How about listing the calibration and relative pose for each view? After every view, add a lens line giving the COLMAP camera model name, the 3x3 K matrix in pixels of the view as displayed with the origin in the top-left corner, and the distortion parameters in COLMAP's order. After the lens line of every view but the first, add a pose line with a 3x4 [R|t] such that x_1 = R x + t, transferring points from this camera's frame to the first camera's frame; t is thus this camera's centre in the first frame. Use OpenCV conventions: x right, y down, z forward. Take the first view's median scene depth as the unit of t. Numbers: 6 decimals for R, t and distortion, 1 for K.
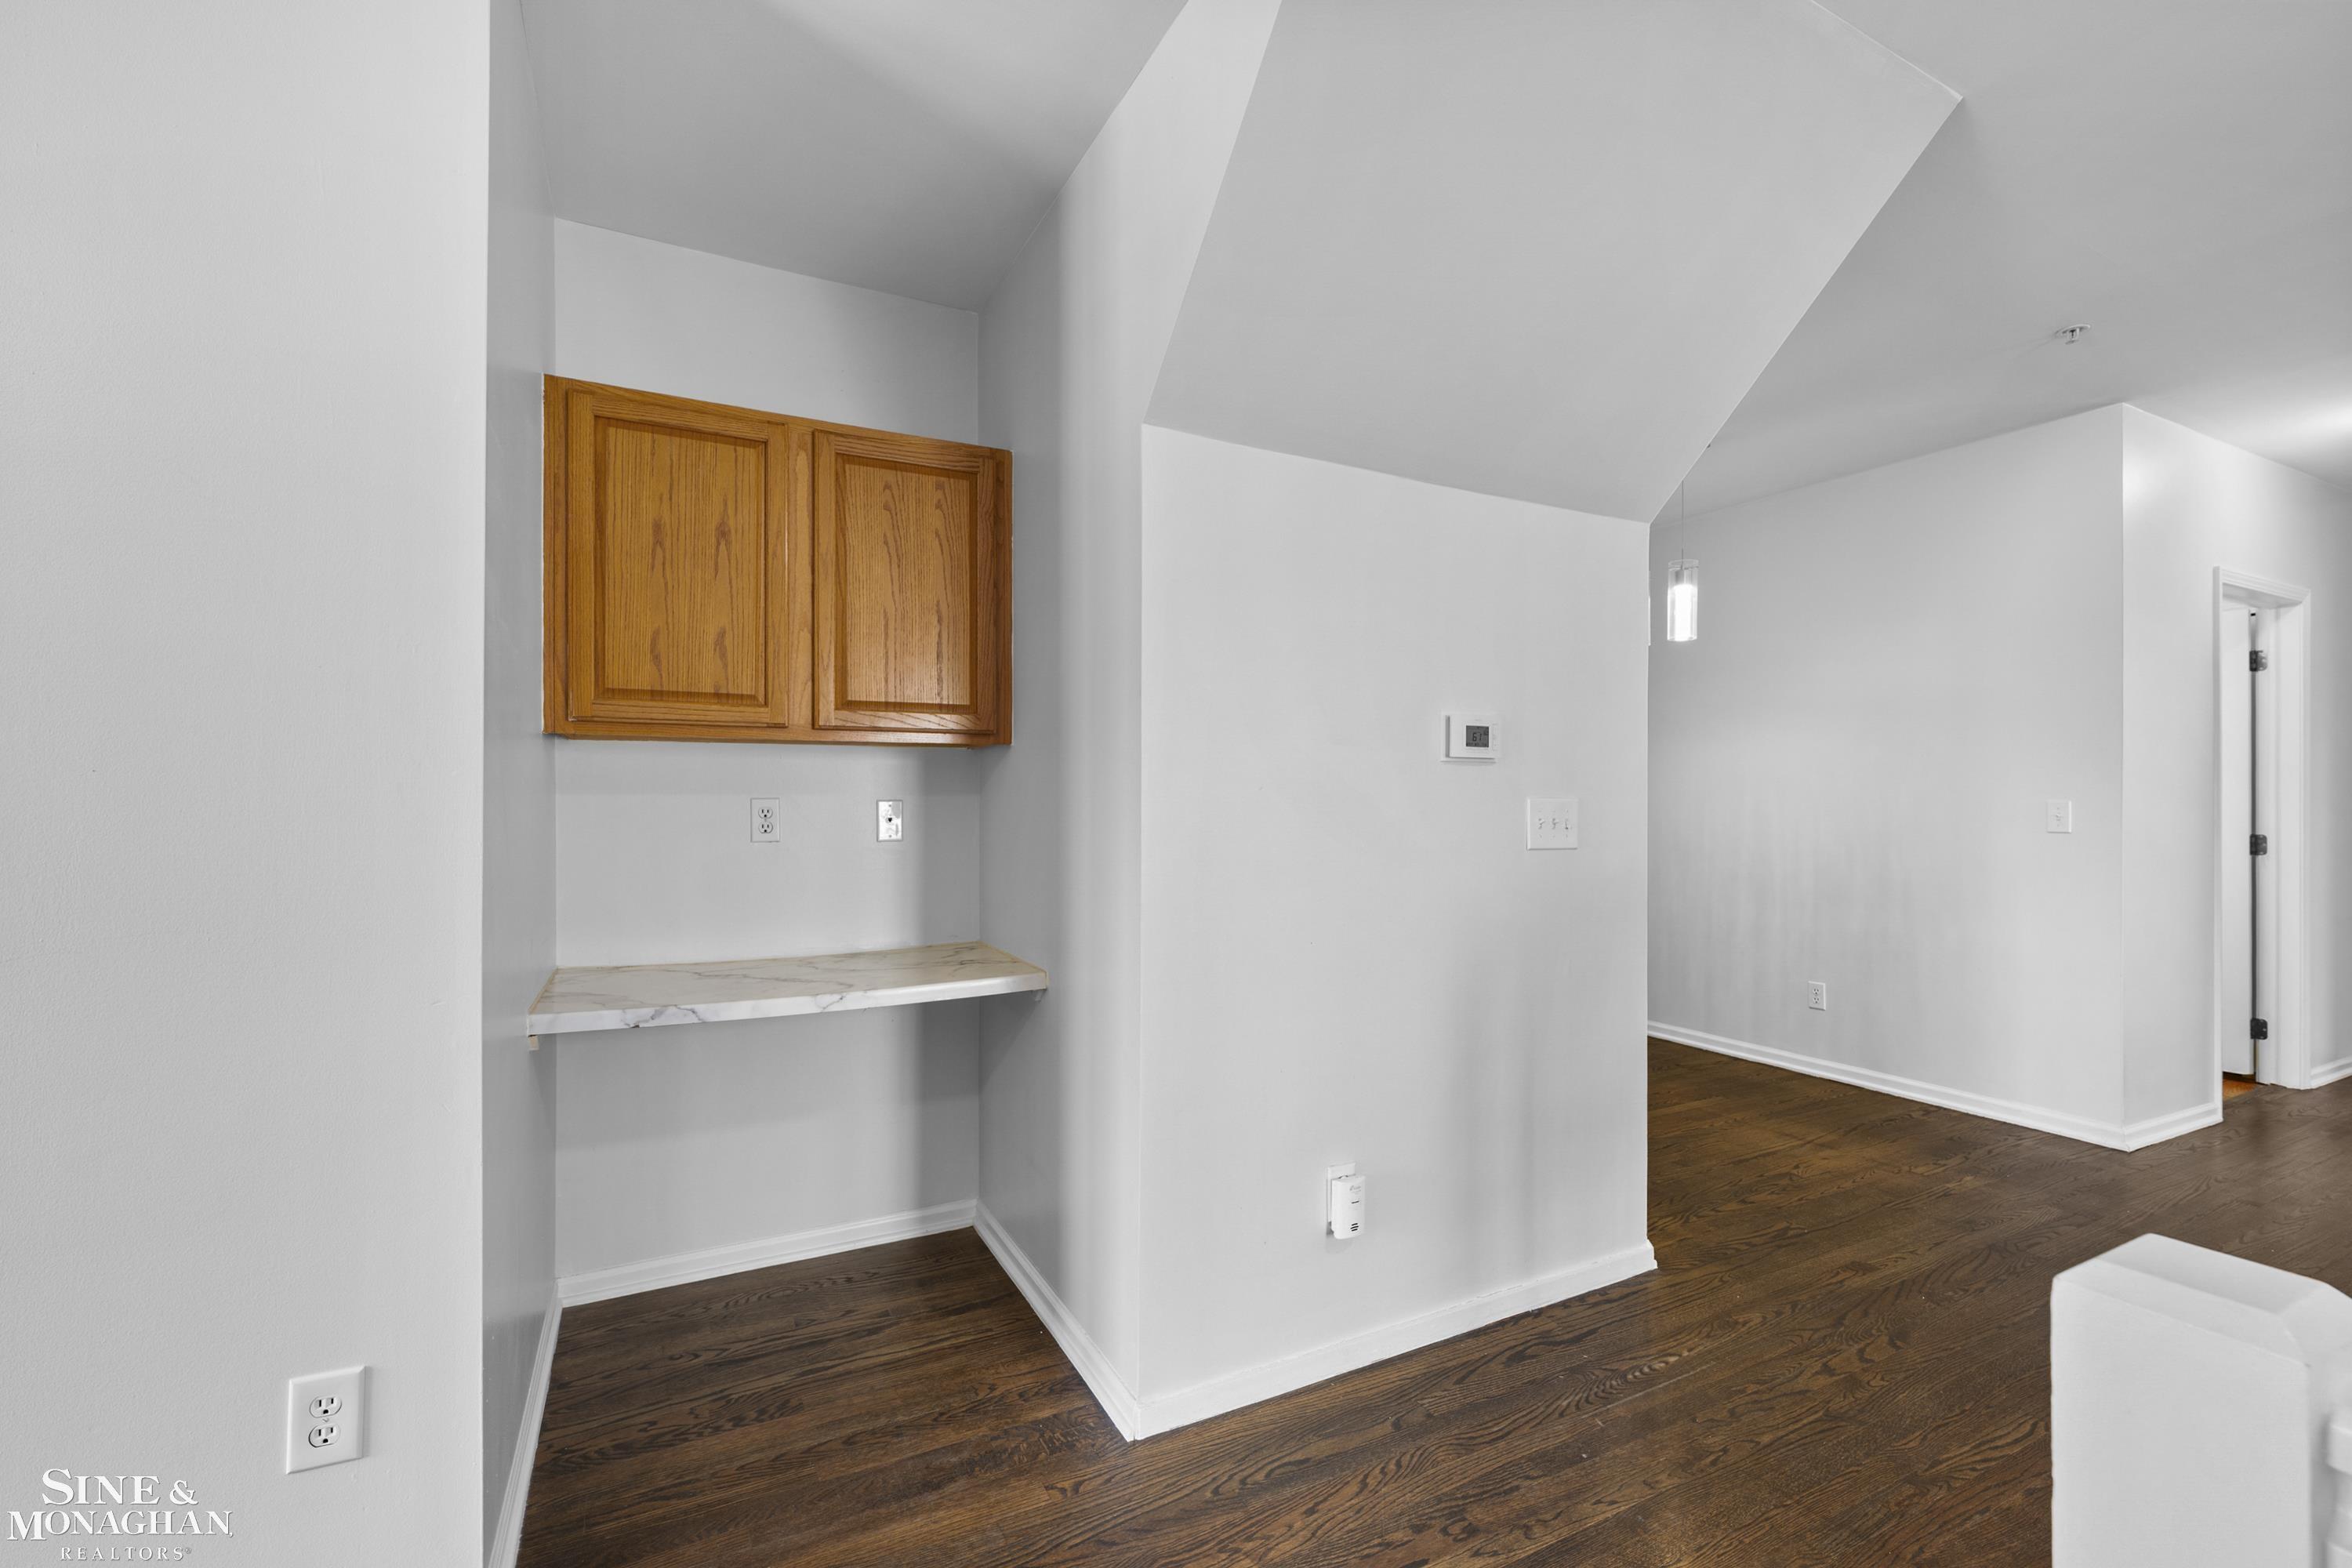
lens RADIAL K [[996.1, 0, 1169.7], [0, 996.1, 796.1], [0, 0, 1]] dist [0.002116, 0.000133]
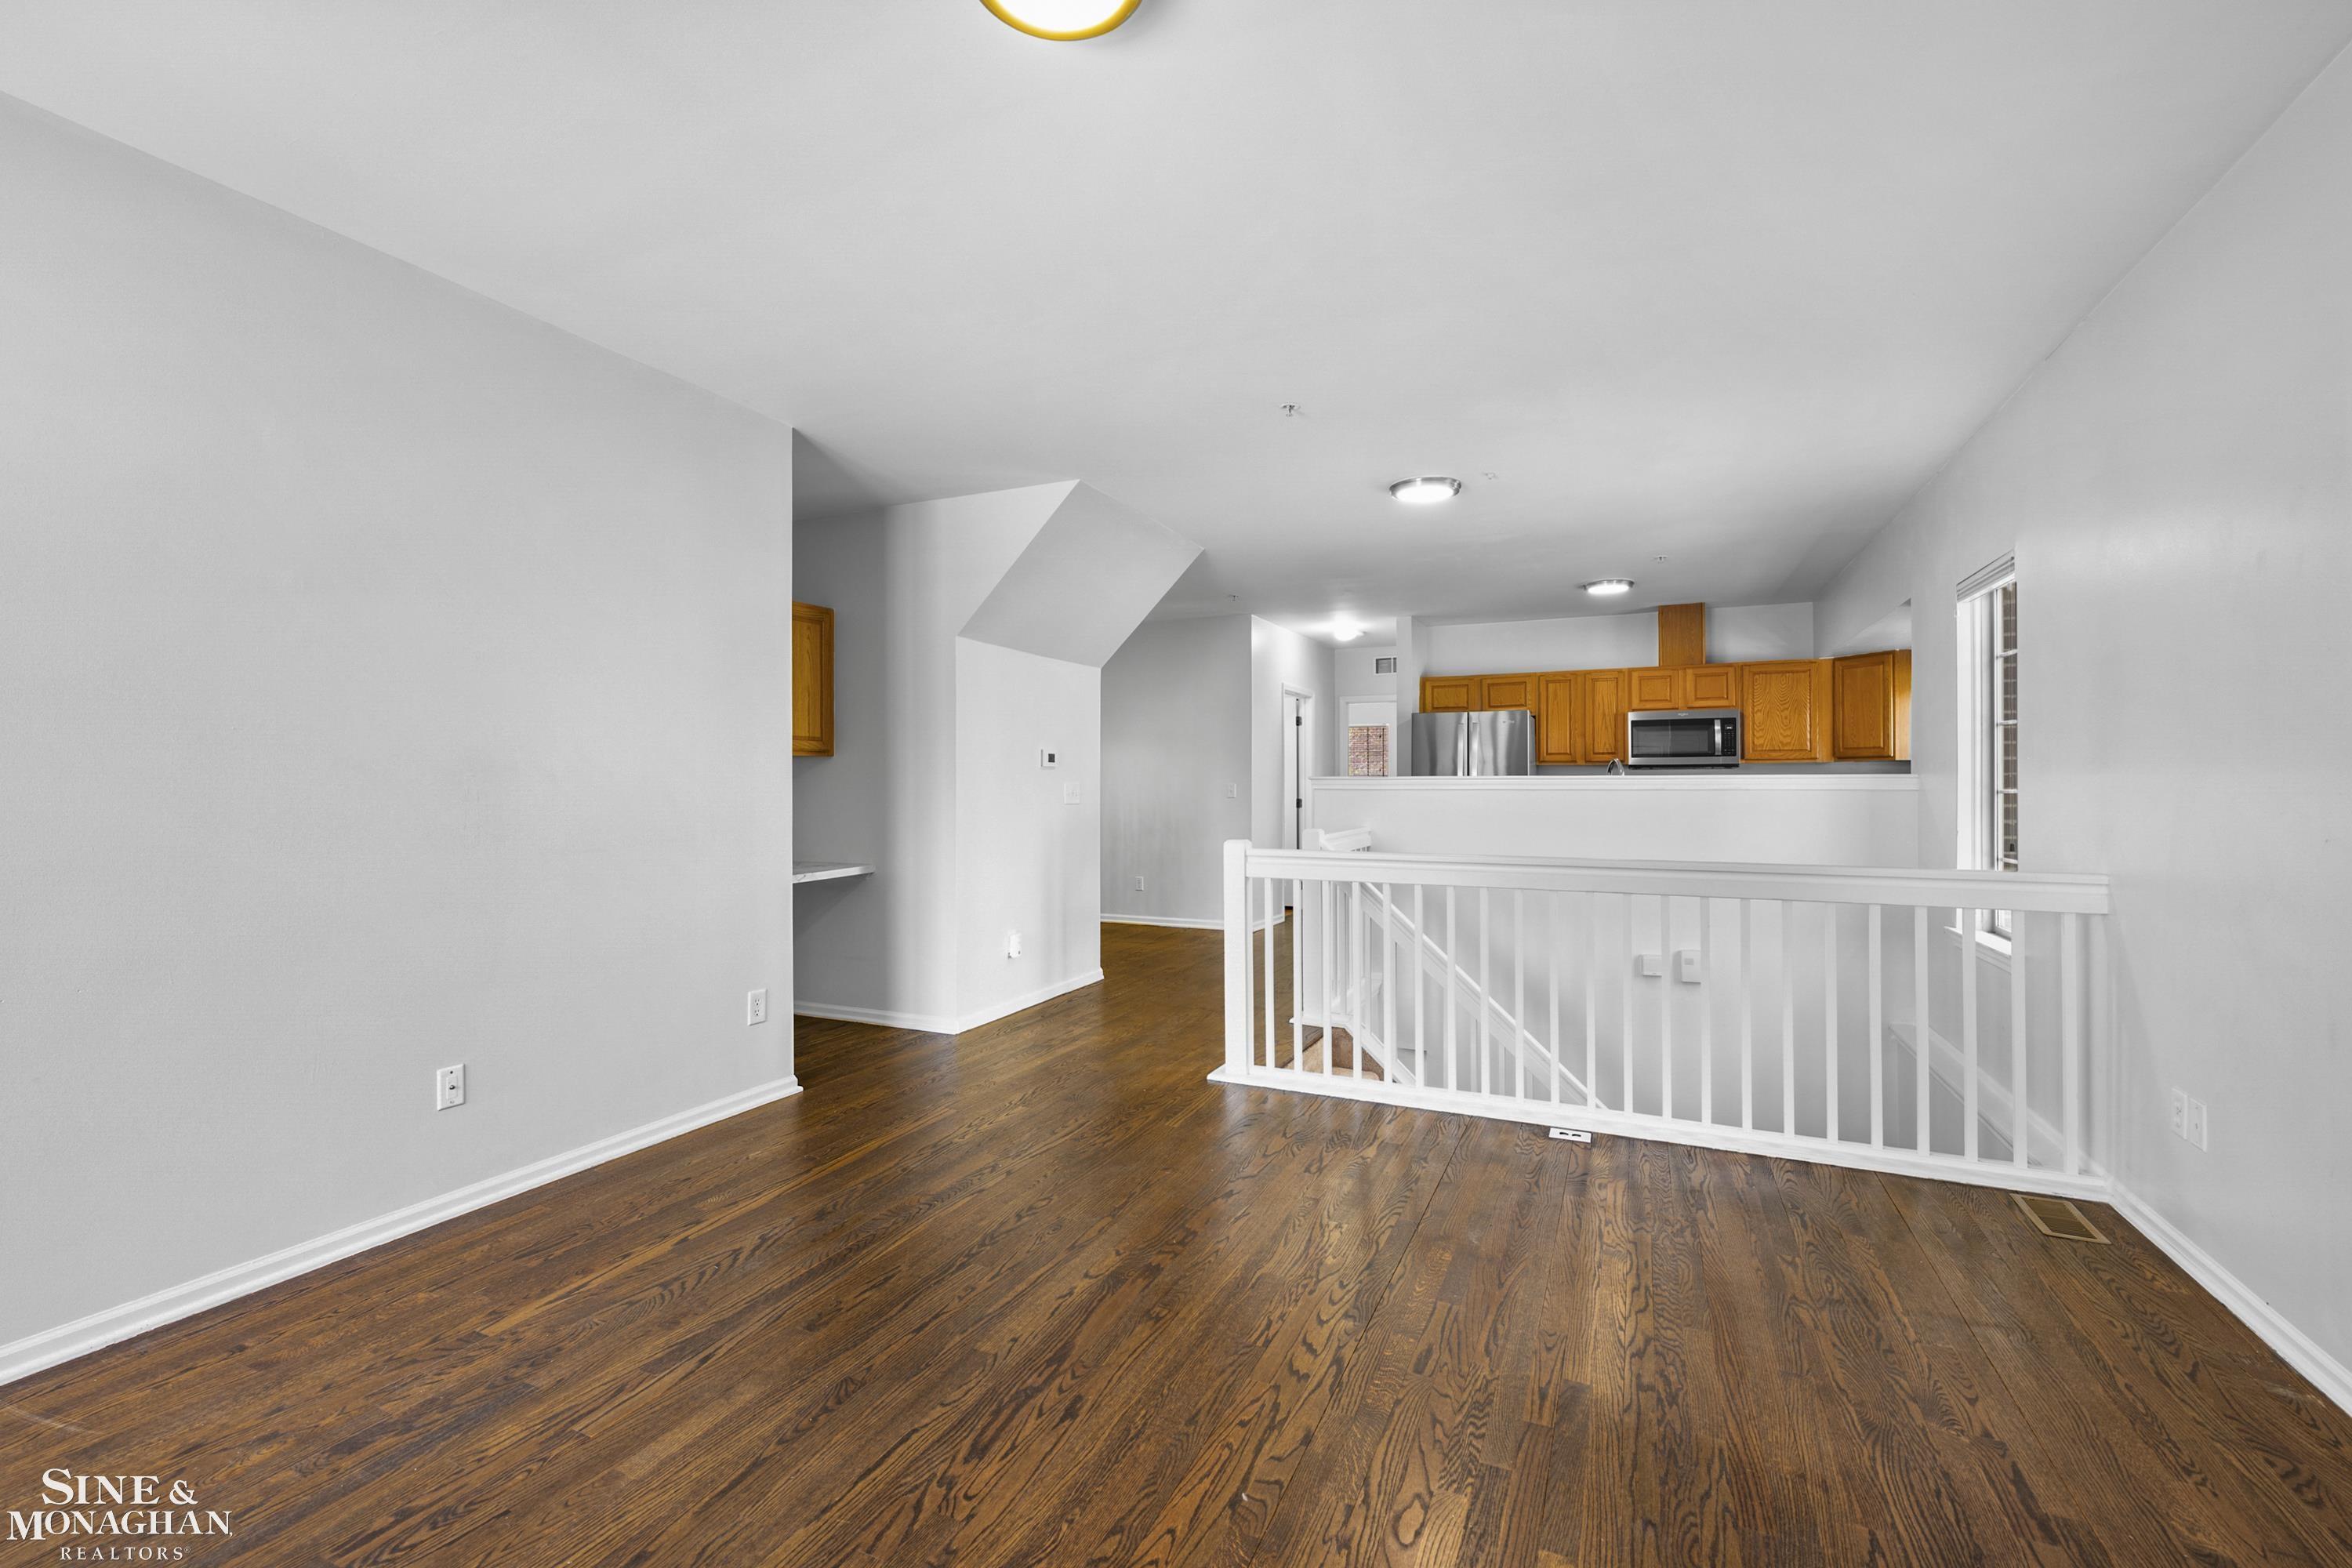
lens RADIAL K [[996.1, 0, 1169.7], [0, 996.1, 796.1], [0, 0, 1]] dist [0.002116, 0.000133]
pose [[0.791077, -0.009850, 0.611637, -0.915264], [0.000172, 0.999874, 0.015879, -0.004605], [-0.611717, -0.012456, 0.790979, -1.065928]]
